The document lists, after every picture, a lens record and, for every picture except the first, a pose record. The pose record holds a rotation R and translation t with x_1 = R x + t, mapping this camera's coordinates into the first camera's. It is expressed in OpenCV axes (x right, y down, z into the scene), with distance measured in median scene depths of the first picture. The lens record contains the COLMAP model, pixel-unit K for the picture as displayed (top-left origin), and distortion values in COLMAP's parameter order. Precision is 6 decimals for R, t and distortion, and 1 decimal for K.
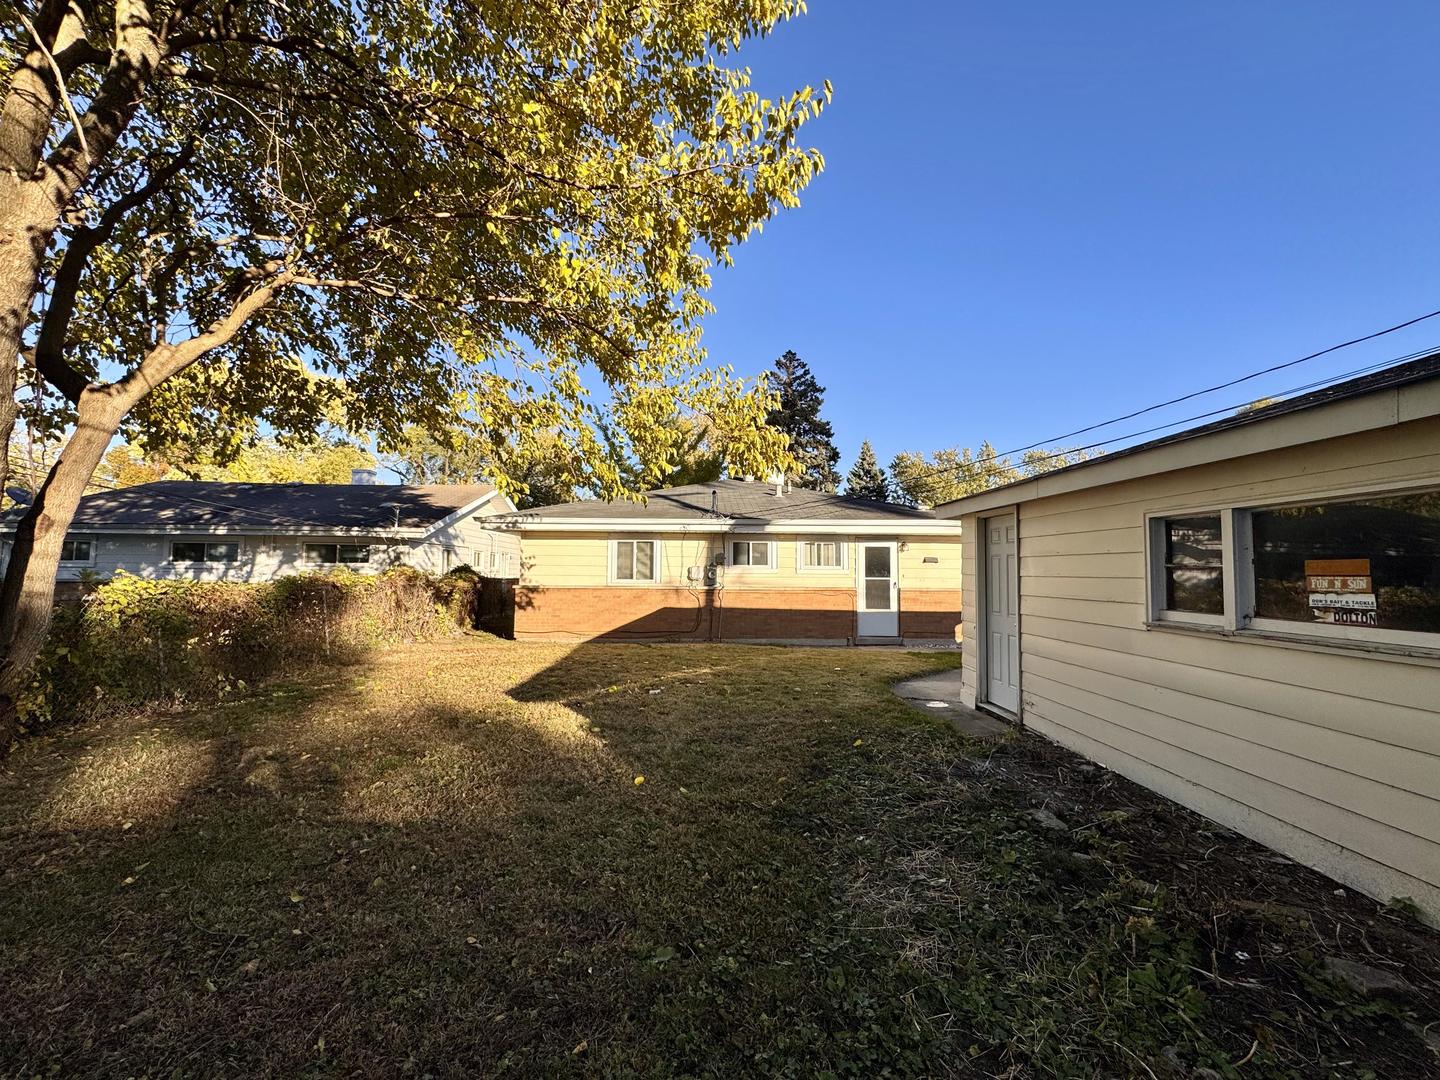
lens RADIAL K [[574.6, 0, 715.3], [0, 574.6, 539.5], [0, 0, 1]] dist [-0.004480, 0.000739]
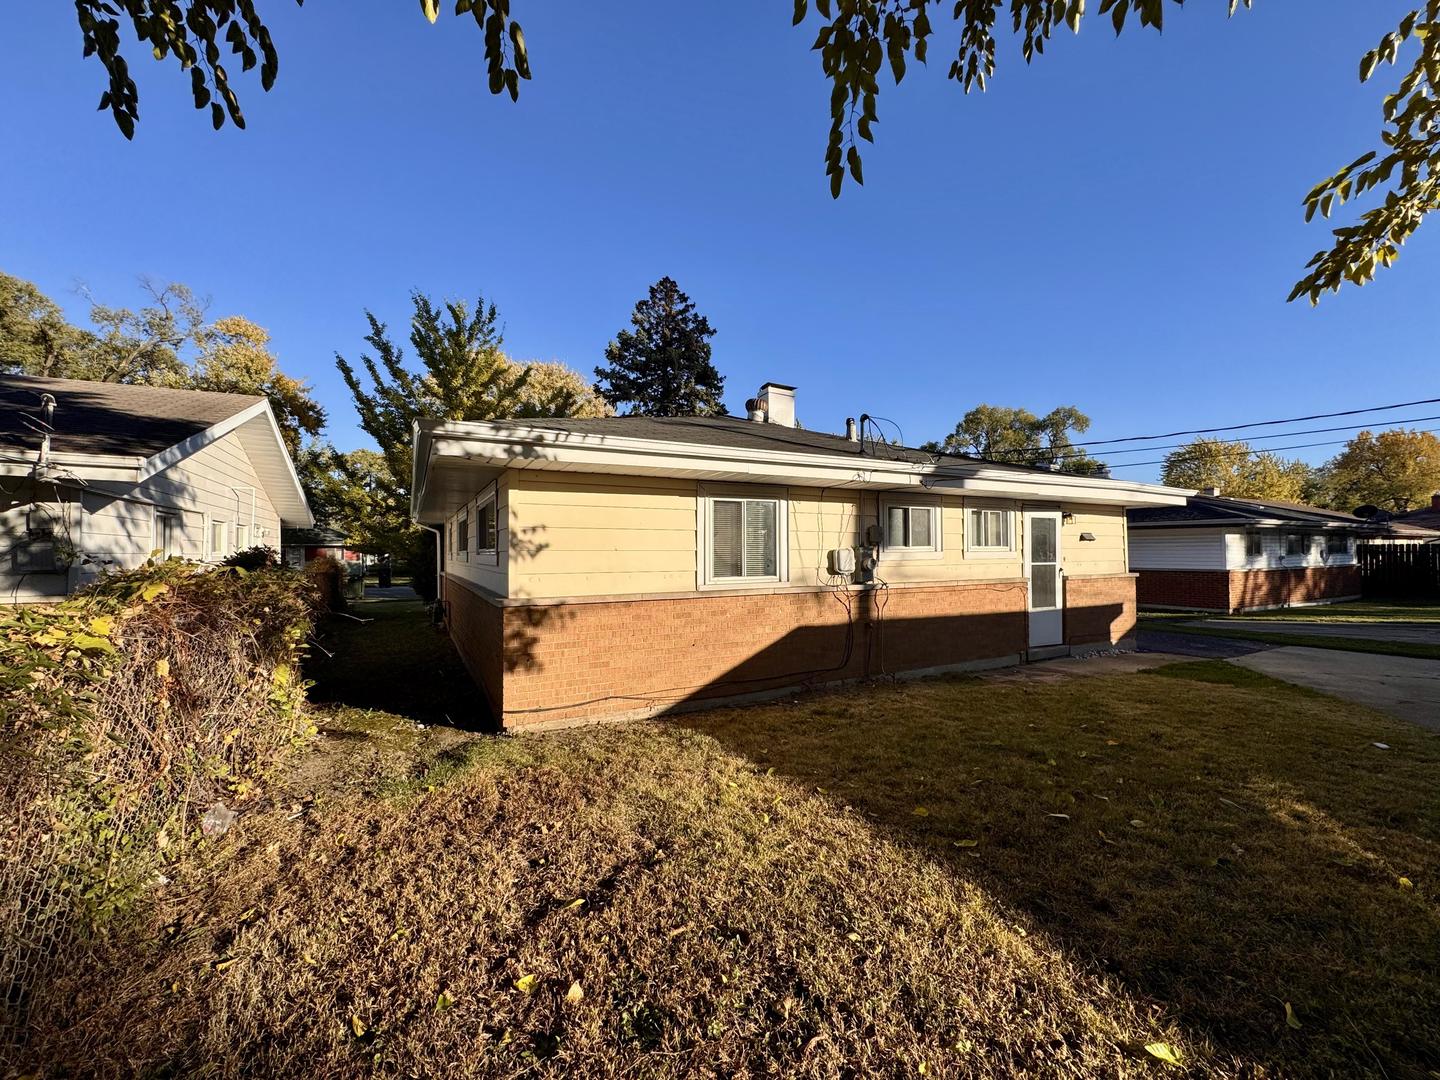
lens RADIAL K [[574.6, 0, 725.3], [0, 574.6, 542.4], [0, 0, 1]] dist [-0.004480, 0.000739]
pose [[0.894659, -0.005616, 0.446715, -0.379560], [-0.013438, 0.999130, 0.039474, 0.019756], [-0.446548, -0.041319, 0.893805, 0.550091]]
